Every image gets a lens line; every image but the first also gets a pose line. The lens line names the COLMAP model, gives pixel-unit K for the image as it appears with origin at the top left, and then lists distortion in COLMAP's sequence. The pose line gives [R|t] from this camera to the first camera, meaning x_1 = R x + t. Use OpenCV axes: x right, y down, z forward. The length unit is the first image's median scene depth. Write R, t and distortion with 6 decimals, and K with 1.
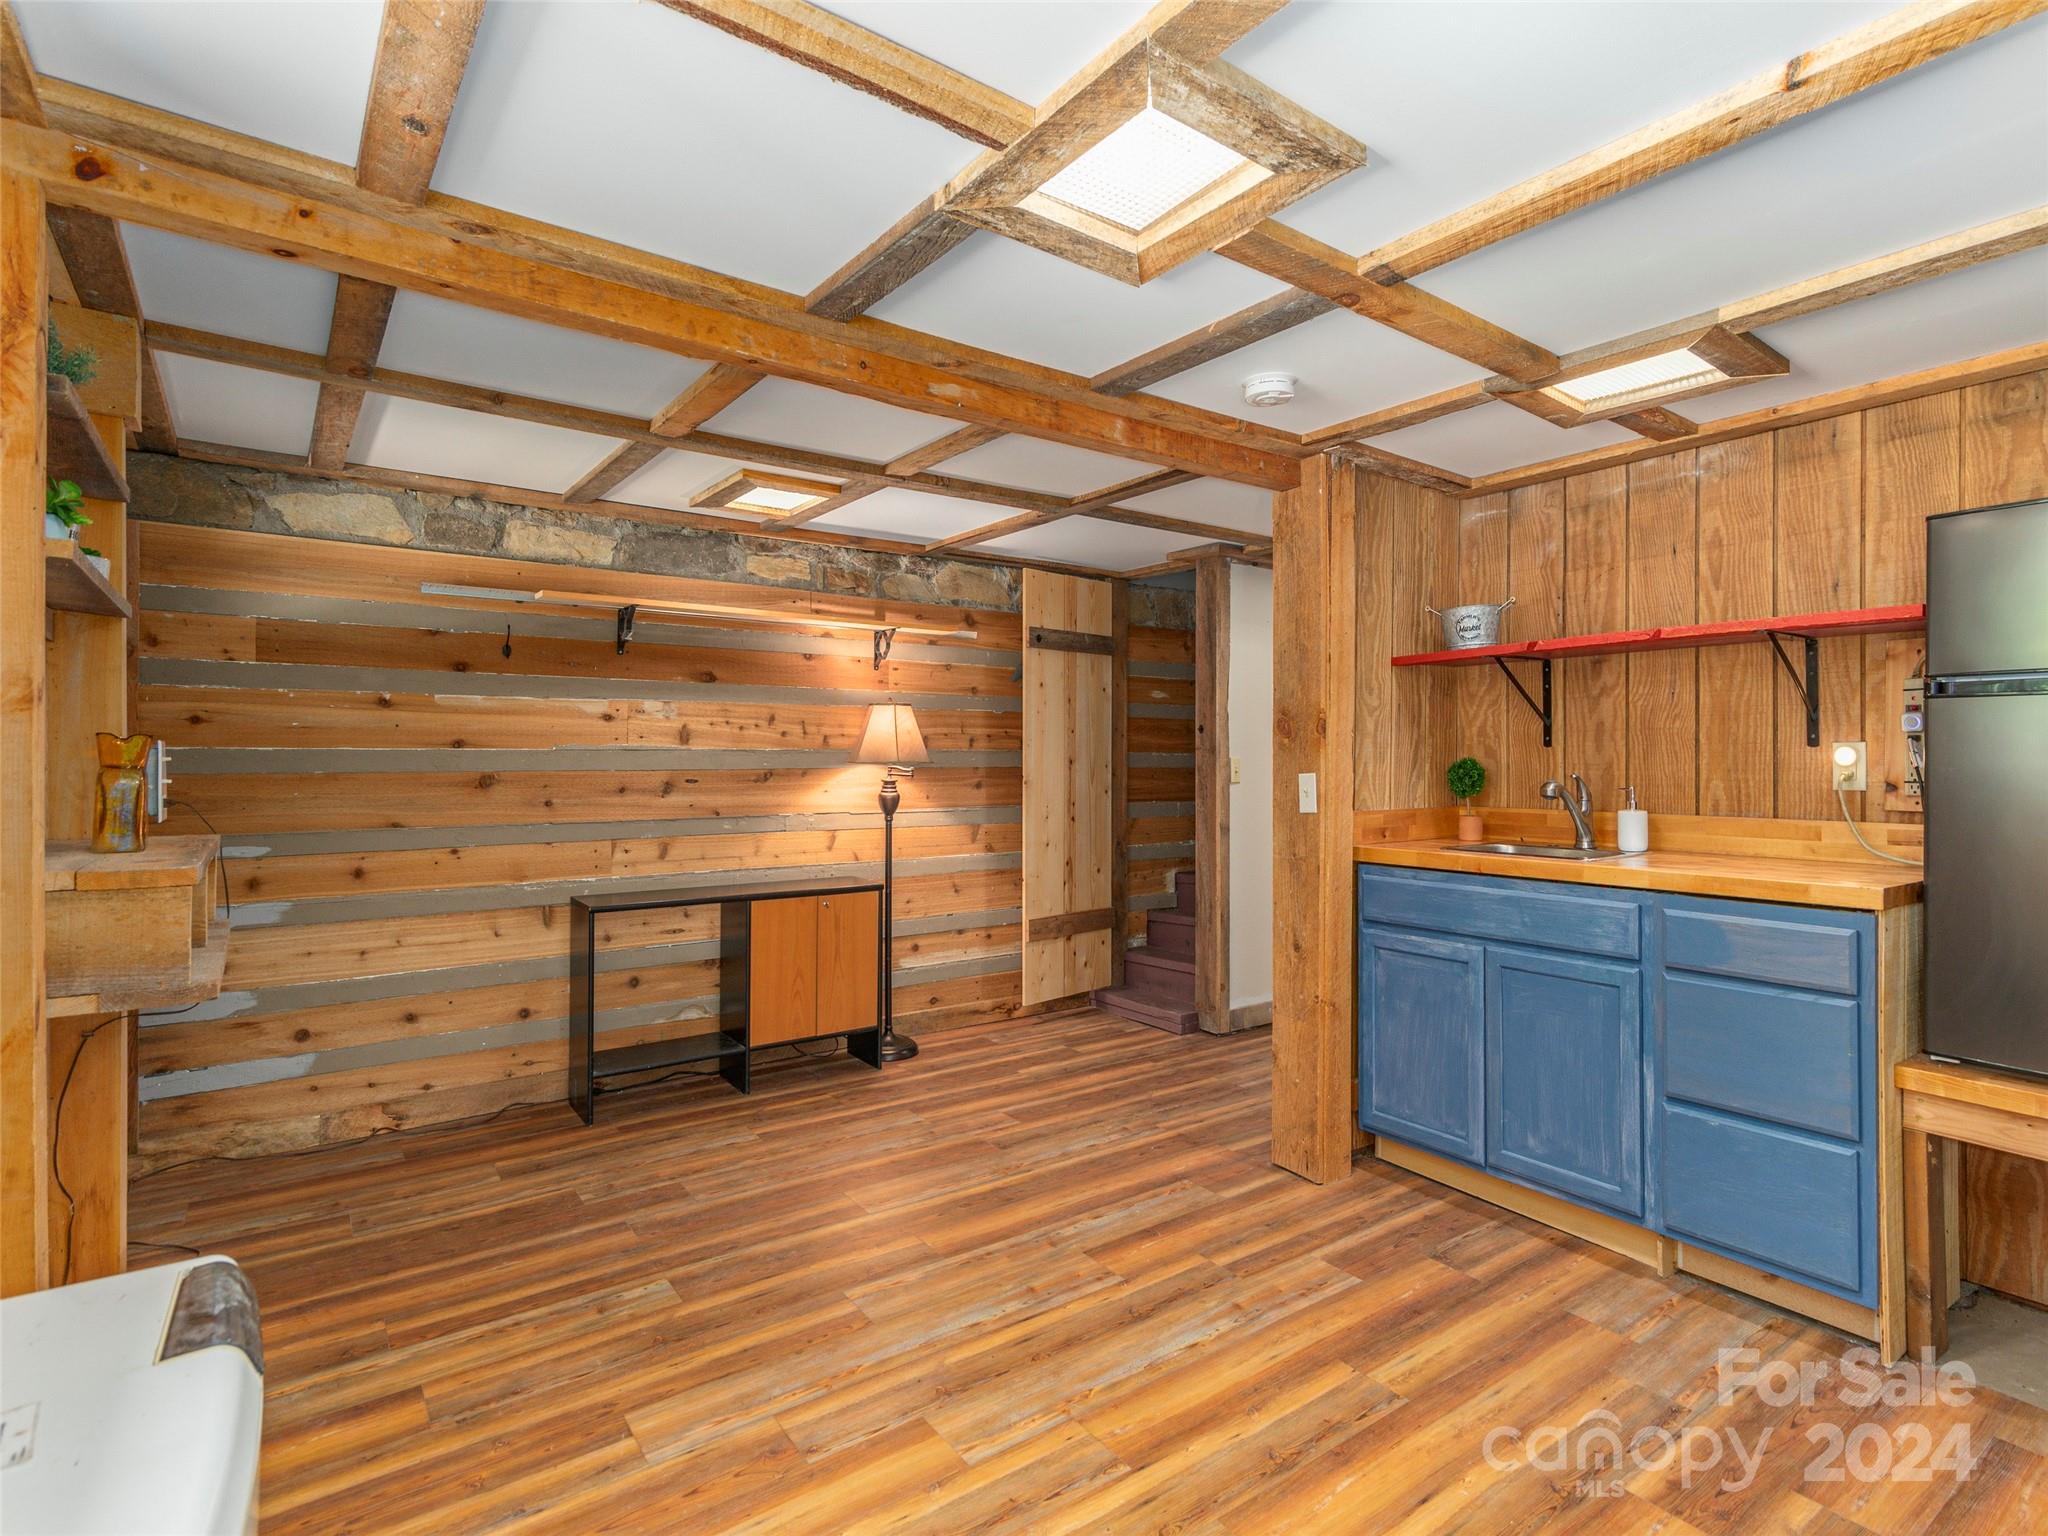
lens RADIAL K [[1008.4, 0, 1022.6], [0, 1008.4, 759.8], [0, 0, 1]] dist [0.002186, 0.000239]
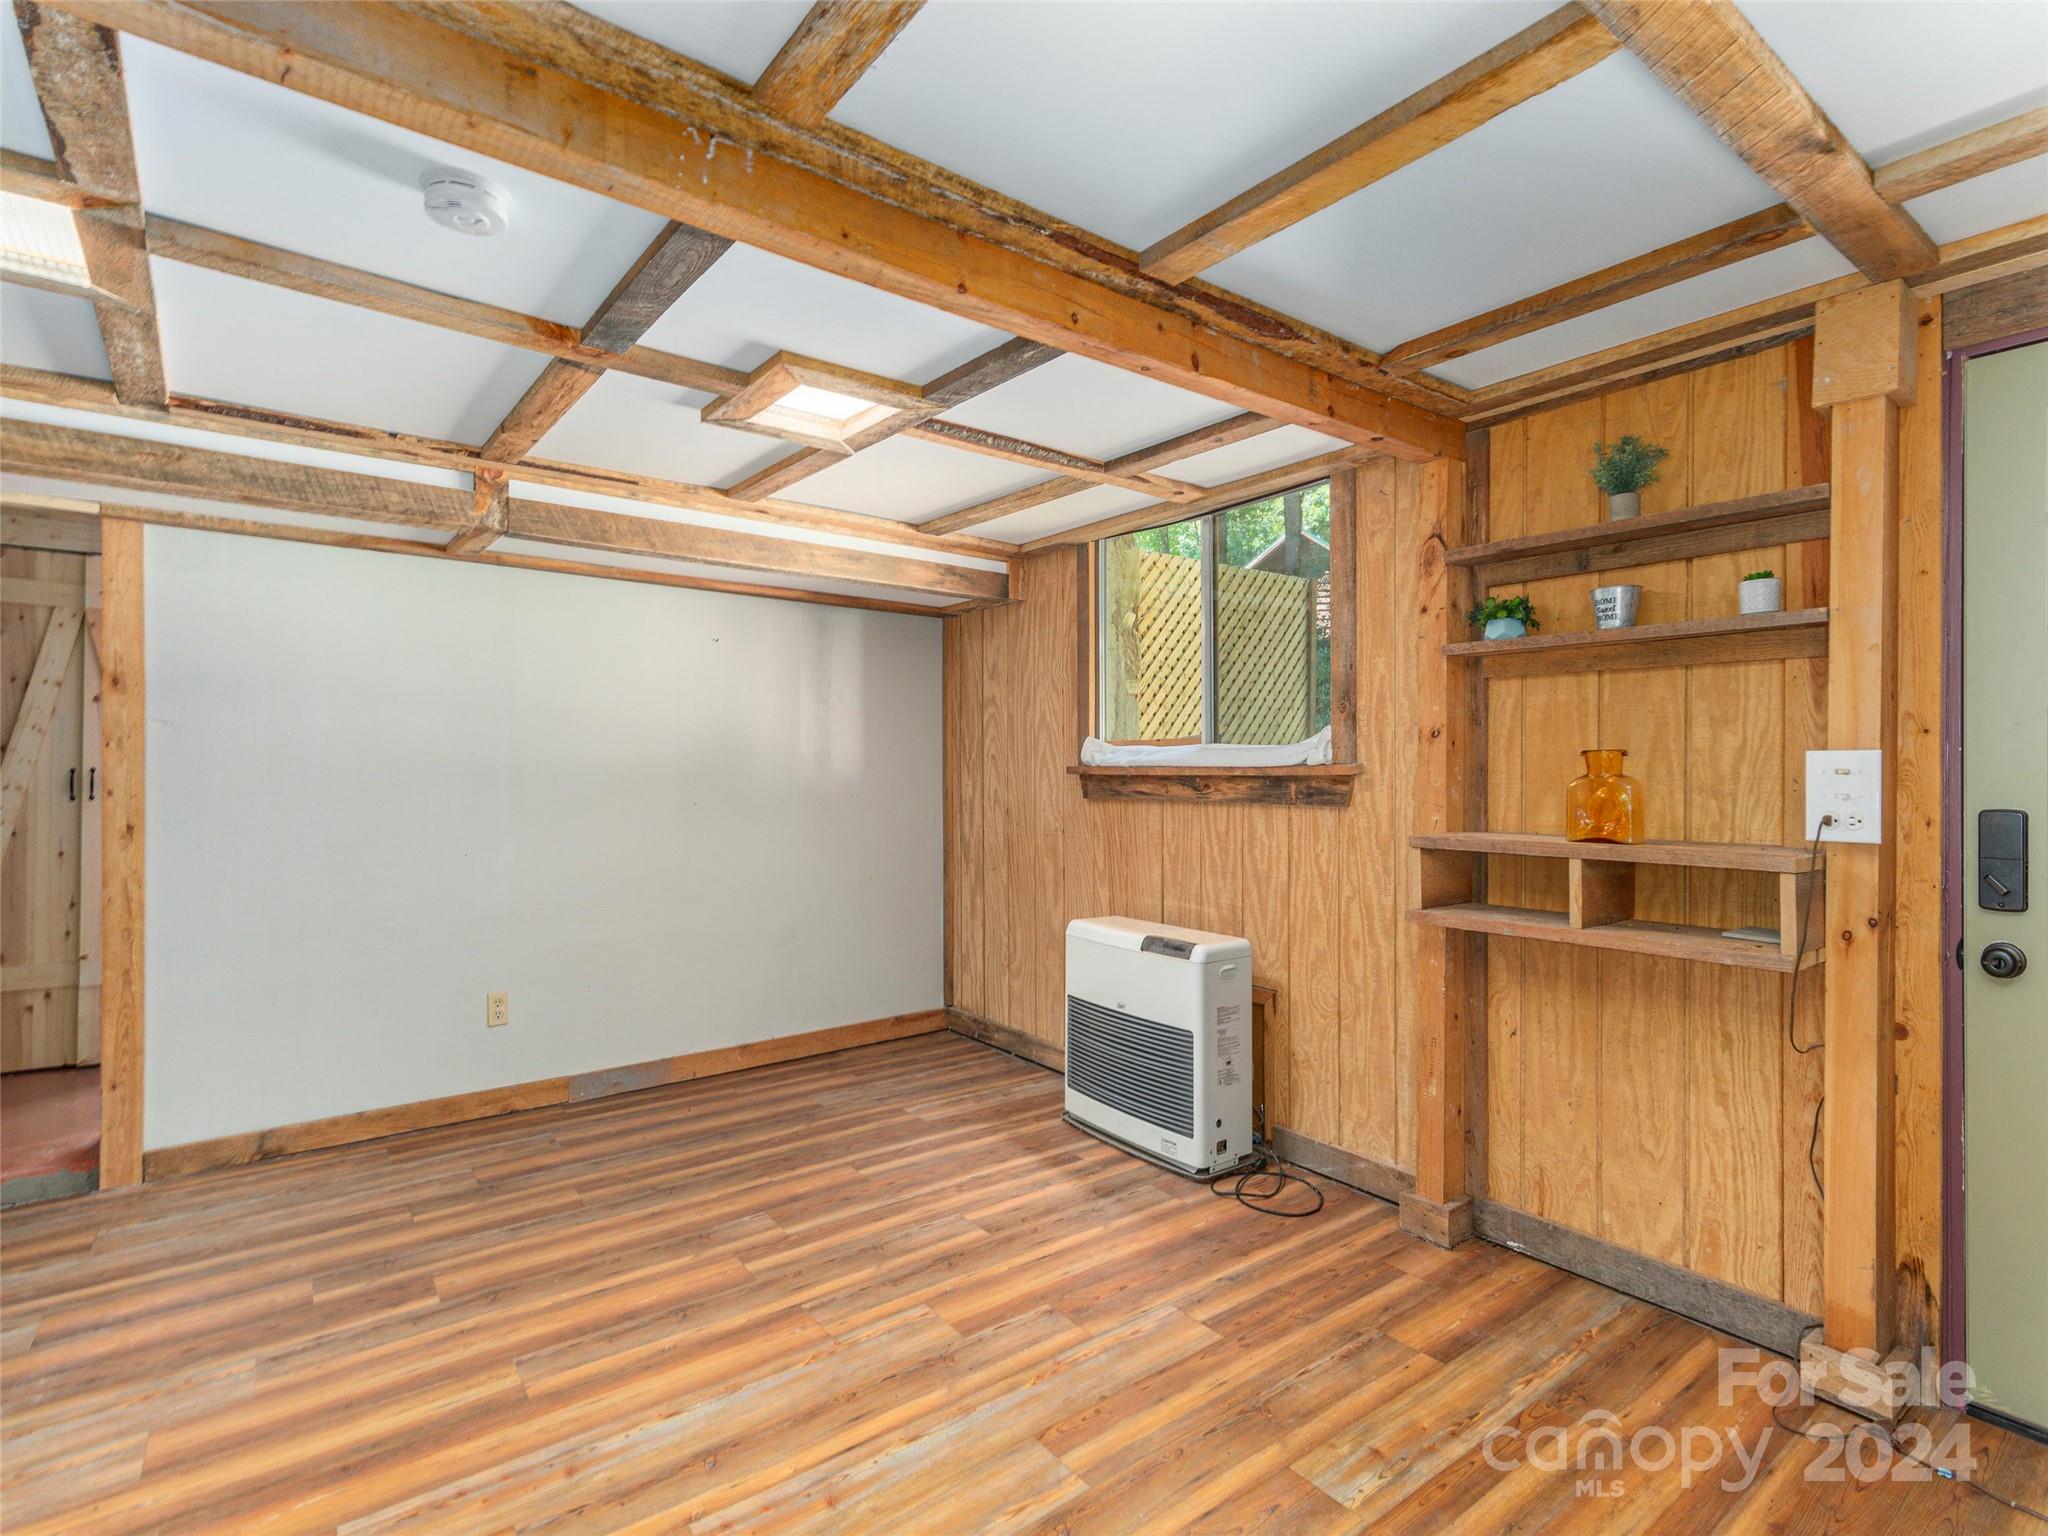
lens RADIAL K [[1008.4, 0, 1020.2], [0, 1008.4, 767.0], [0, 0, 1]] dist [0.002186, 0.000239]
pose [[-0.999728, -0.005741, -0.022603, -0.130006], [-0.005842, 0.999973, 0.004402, -0.004046], [0.022577, 0.004533, -0.999735, 2.092658]]
